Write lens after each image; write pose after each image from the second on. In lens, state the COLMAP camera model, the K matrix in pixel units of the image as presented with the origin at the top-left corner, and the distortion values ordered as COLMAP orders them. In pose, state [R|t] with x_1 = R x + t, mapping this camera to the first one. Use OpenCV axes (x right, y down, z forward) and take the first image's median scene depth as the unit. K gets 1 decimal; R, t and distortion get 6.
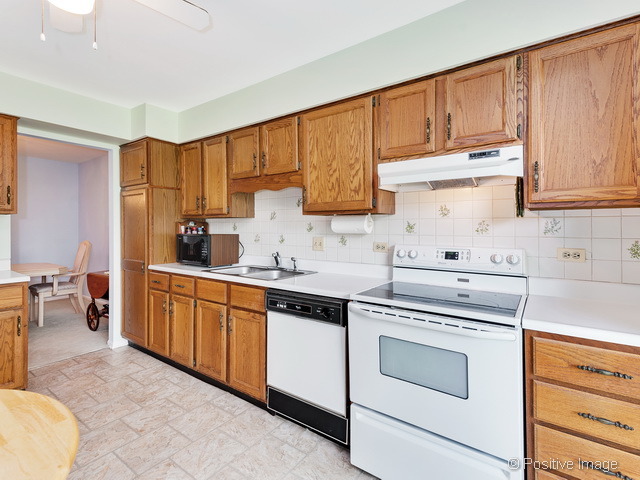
lens RADIAL K [[316.0, 0, 319.5], [0, 316.0, 234.3], [0, 0, 1]] dist [0.016895, -0.000932]
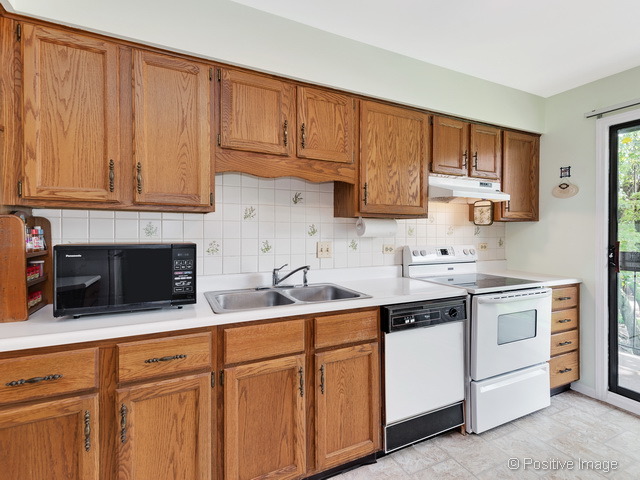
lens RADIAL K [[316.0, 0, 319.0], [0, 316.0, 237.1], [0, 0, 1]] dist [0.016895, -0.000932]
pose [[0.471734, -0.017341, 0.881570, -0.881468], [0.012911, 0.999835, 0.012759, -0.018024], [-0.881646, 0.005364, 0.471881, 0.705305]]
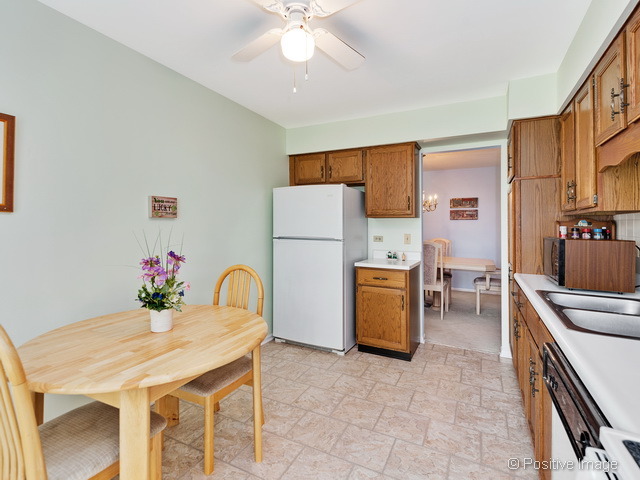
lens RADIAL K [[316.0, 0, 320.8], [0, 316.0, 236.4], [0, 0, 1]] dist [0.016895, -0.000932]
pose [[0.163524, 0.031747, -0.986028, 0.286381], [-0.028702, 0.999212, 0.027411, -0.010946], [0.986122, 0.023819, 0.164306, 0.485668]]
